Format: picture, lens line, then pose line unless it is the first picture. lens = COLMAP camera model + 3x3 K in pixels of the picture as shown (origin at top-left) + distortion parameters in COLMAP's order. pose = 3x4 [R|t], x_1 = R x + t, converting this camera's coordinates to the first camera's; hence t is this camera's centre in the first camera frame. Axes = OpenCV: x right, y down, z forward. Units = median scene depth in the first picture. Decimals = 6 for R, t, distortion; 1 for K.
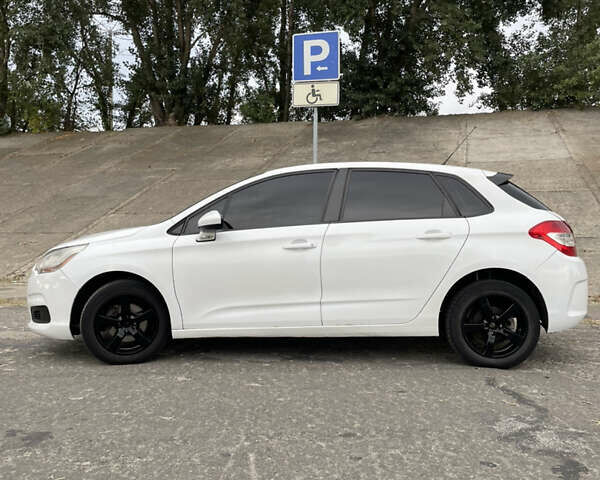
lens RADIAL K [[598.8, 0, 300.0], [0, 598.8, 240.0], [0, 0, 1]] dist [0.094495, -0.141285]
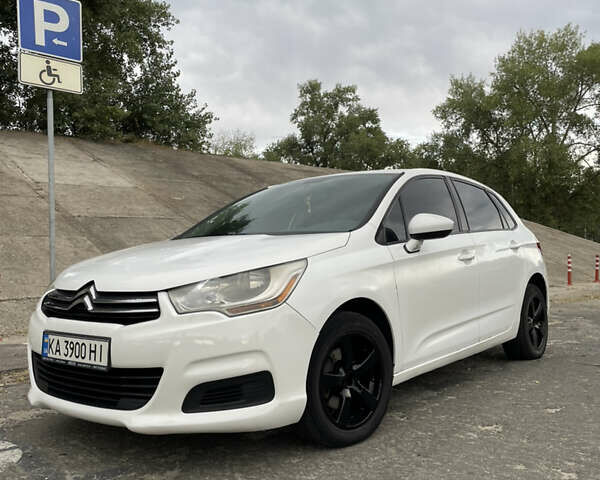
lens RADIAL K [[598.8, 0, 300.0], [0, 598.8, 240.0], [0, 0, 1]] dist [0.094495, -0.141285]
pose [[0.553040, 0.010314, 0.833091, -0.436246], [0.033943, 0.998814, -0.034898, 0.003678], [-0.832463, 0.047578, 0.552034, 0.331012]]
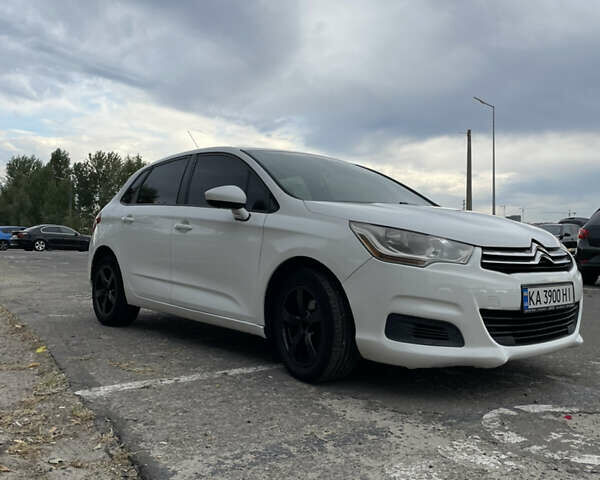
lens RADIAL K [[598.8, 0, 300.0], [0, 598.8, 240.0], [0, 0, 1]] dist [0.094495, -0.141285]
pose [[-0.711005, -0.007472, 0.703147, -0.391640], [0.001900, 0.999919, 0.012547, 0.006097], [-0.703184, 0.010257, -0.710934, 0.944425]]
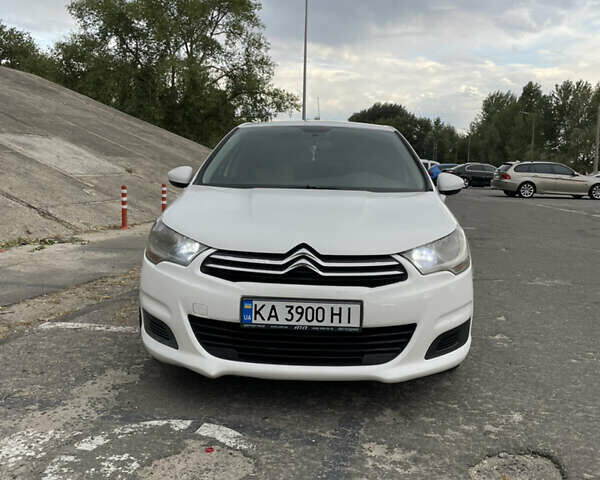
lens RADIAL K [[598.8, 0, 300.0], [0, 598.8, 240.0], [0, 0, 1]] dist [0.094495, -0.141285]
pose [[-0.046358, -0.123115, 0.991309, -0.533447], [-0.007942, 0.992390, 0.122878, -0.028192], [-0.998893, -0.002177, -0.046983, 0.607176]]
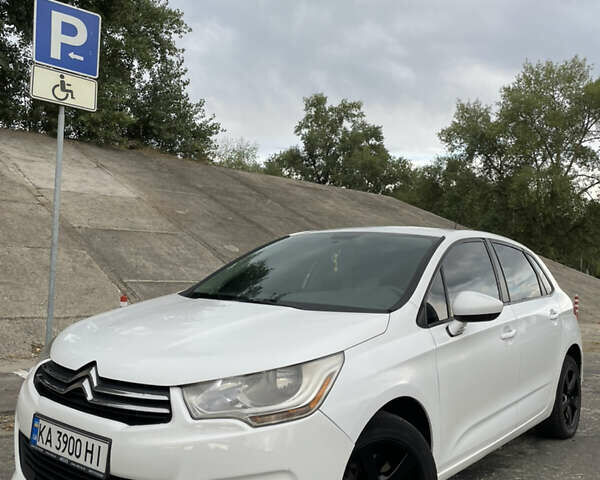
lens RADIAL K [[595.4, 0, 295.8], [0, 595.4, 240.0], [0, 0, 1]] dist [0.110374, -0.194127]
pose [[0.550076, 0.059117, 0.833020, -0.412936], [-0.030105, 0.998247, -0.050964, -0.032440], [-0.834572, 0.002956, 0.550891, 0.370274]]
